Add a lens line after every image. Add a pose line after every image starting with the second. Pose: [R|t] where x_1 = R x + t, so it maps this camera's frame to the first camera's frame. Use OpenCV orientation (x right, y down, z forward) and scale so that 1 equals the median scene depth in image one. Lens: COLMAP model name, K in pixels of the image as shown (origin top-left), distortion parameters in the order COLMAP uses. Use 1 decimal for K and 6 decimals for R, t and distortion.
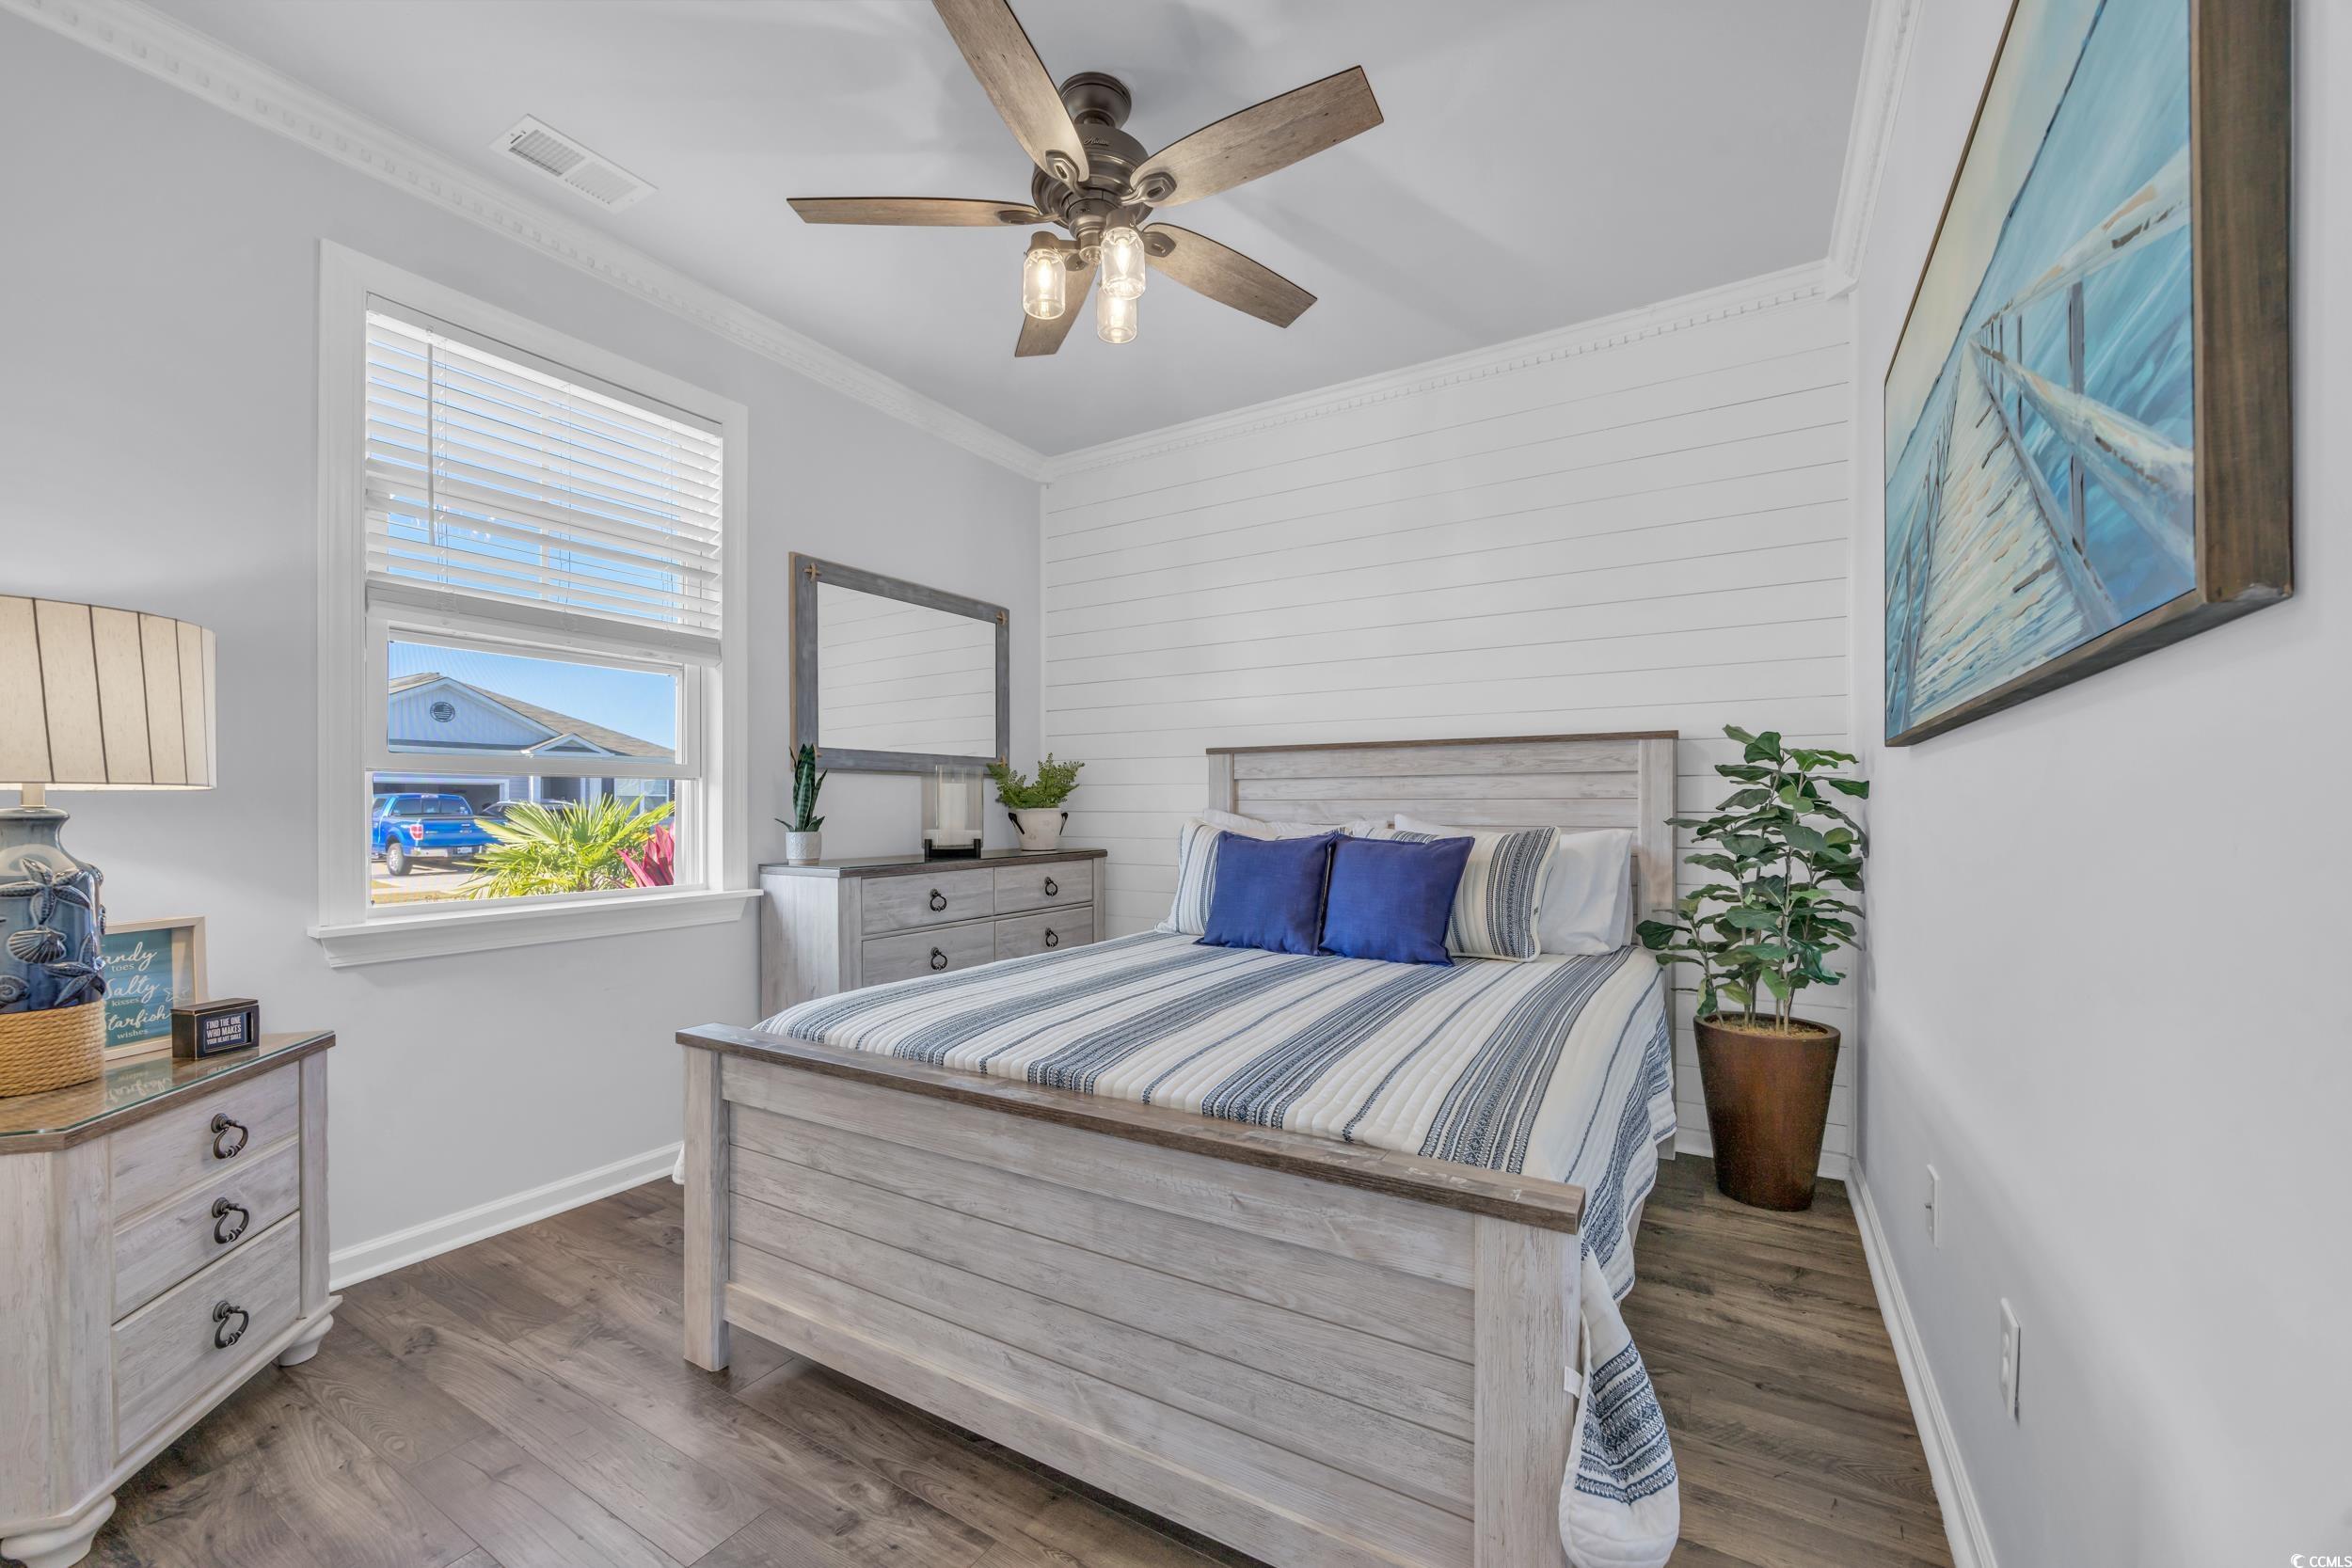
lens RADIAL K [[952.8, 0, 1285.3], [0, 952.8, 798.7], [0, 0, 1]] dist [-0.002758, -0.000156]
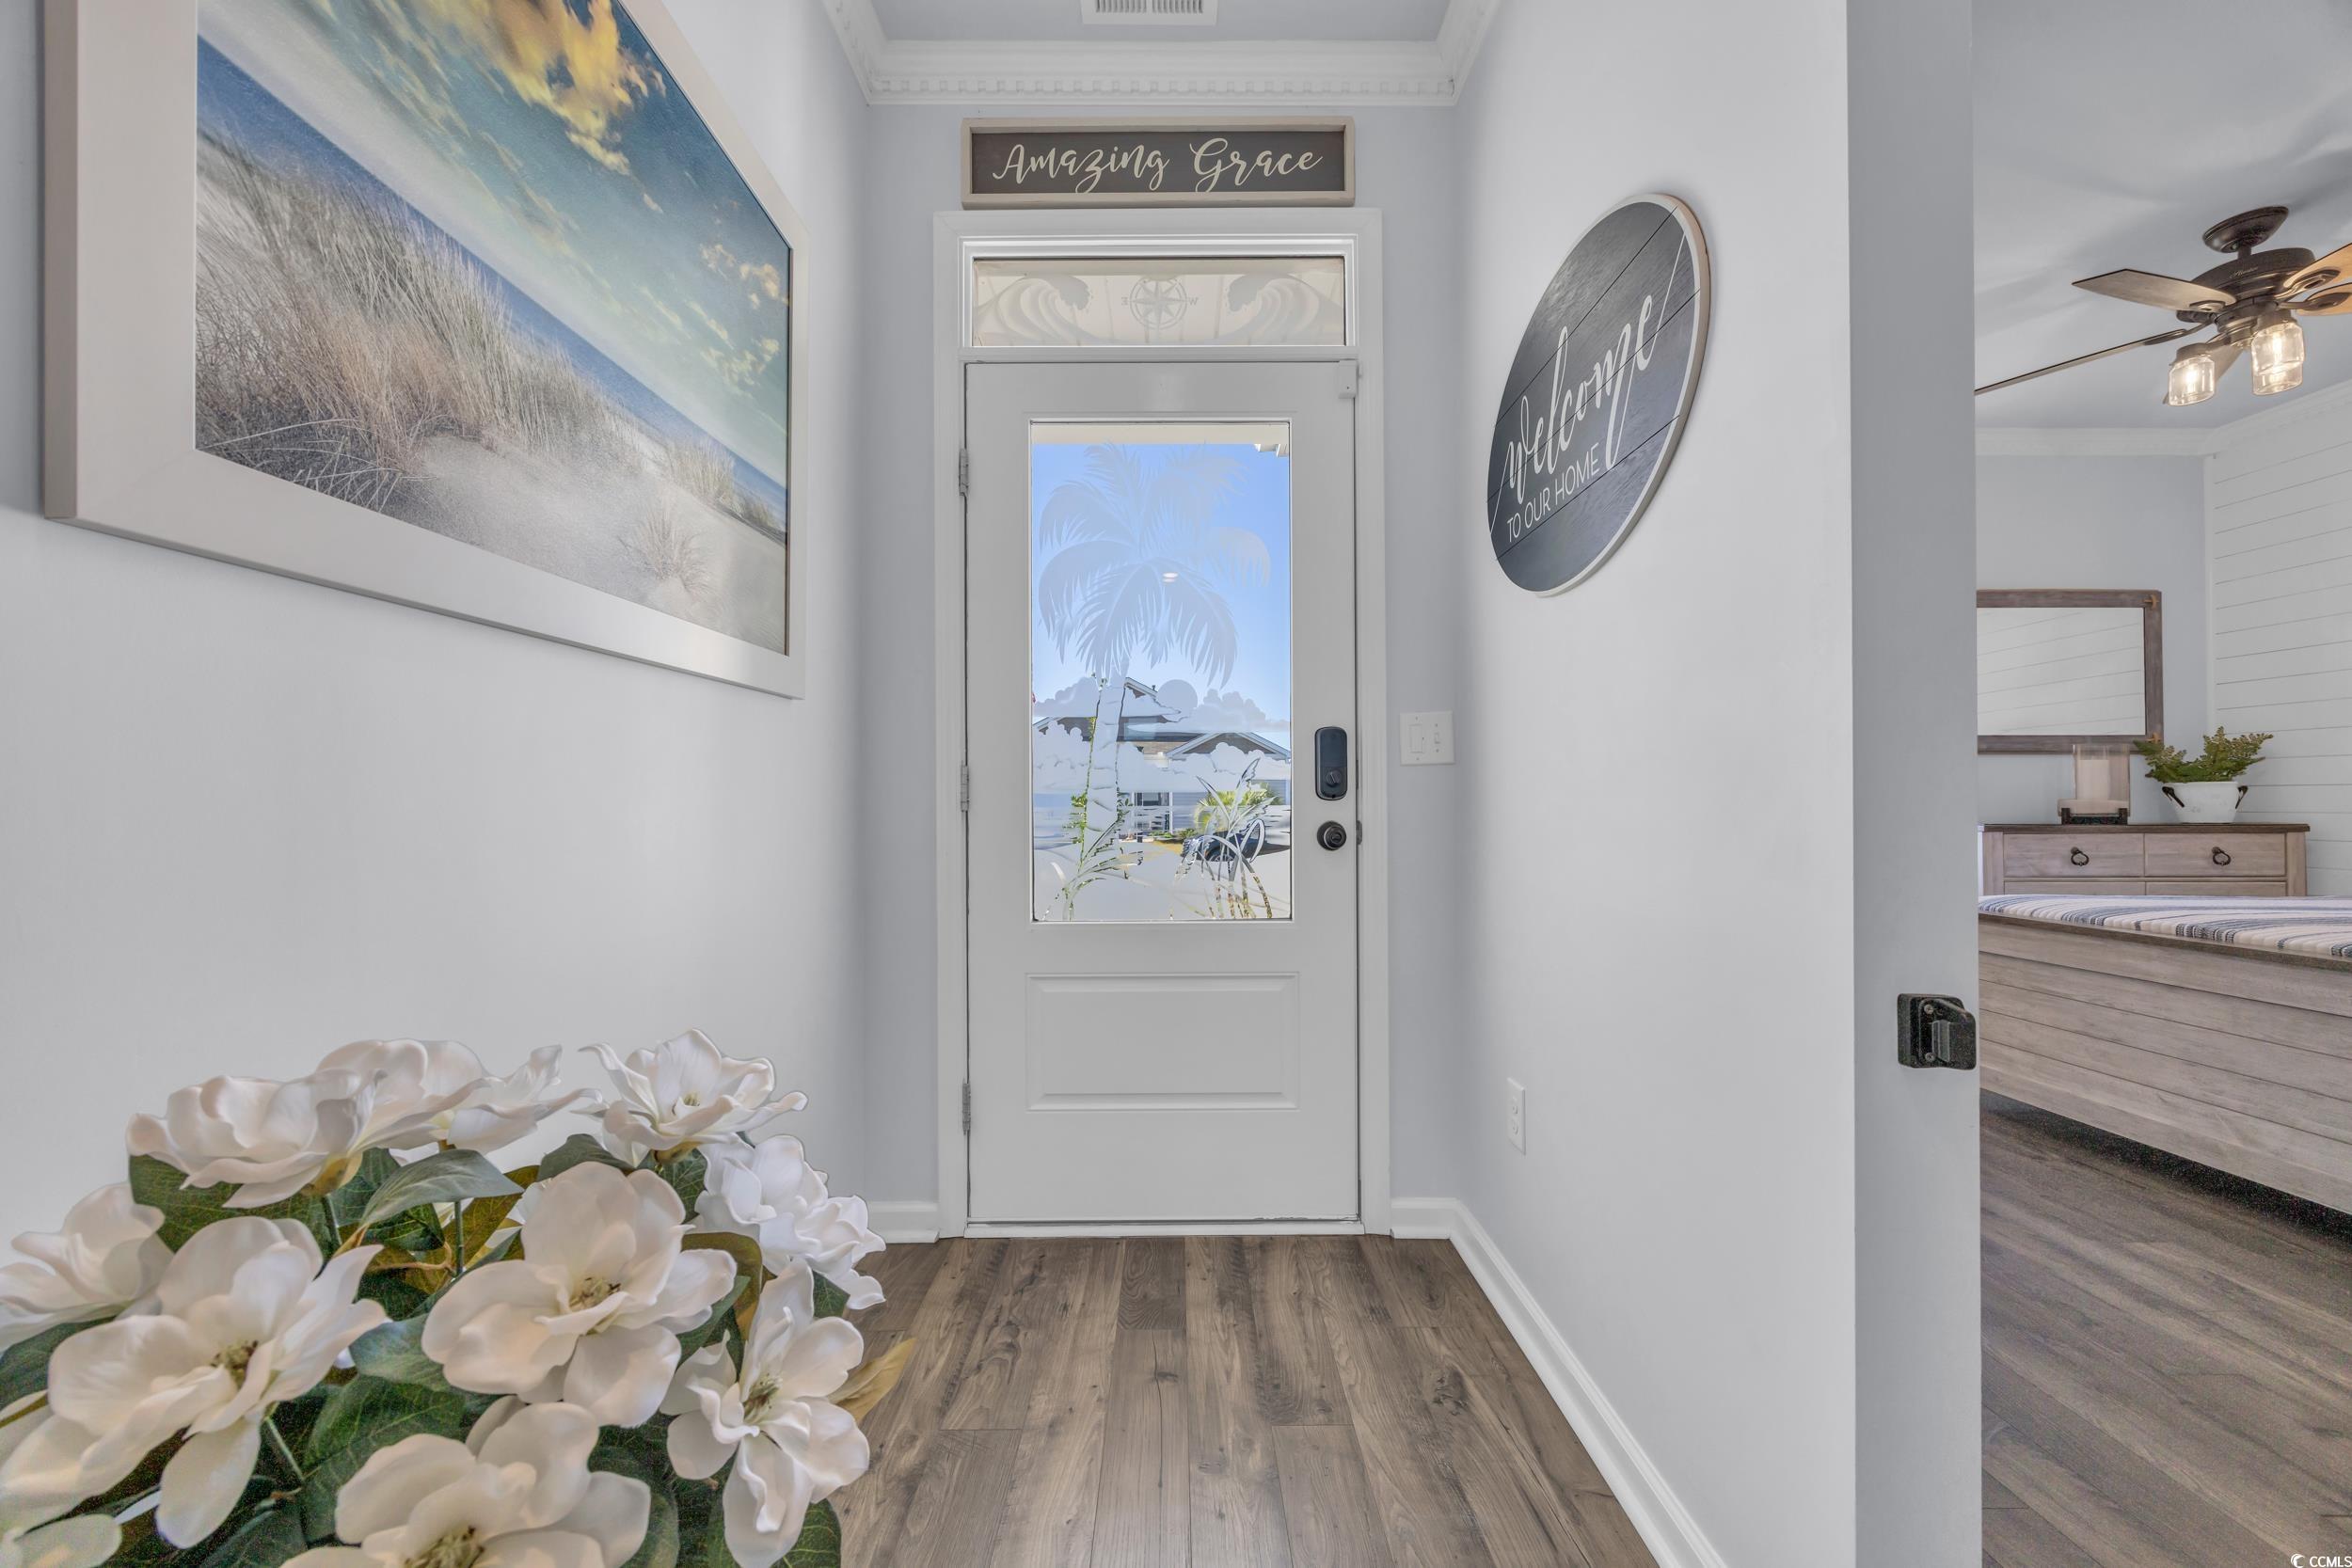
lens RADIAL K [[882.5, 0, 1198.9], [0, 882.5, 791.1], [0, 0, 1]] dist [-0.003262, -0.000230]
pose [[0.438511, -0.006029, -0.898705, 0.245120], [0.007066, 0.999970, -0.003261, 0.033161], [0.898698, -0.004920, 0.438541, -0.814873]]
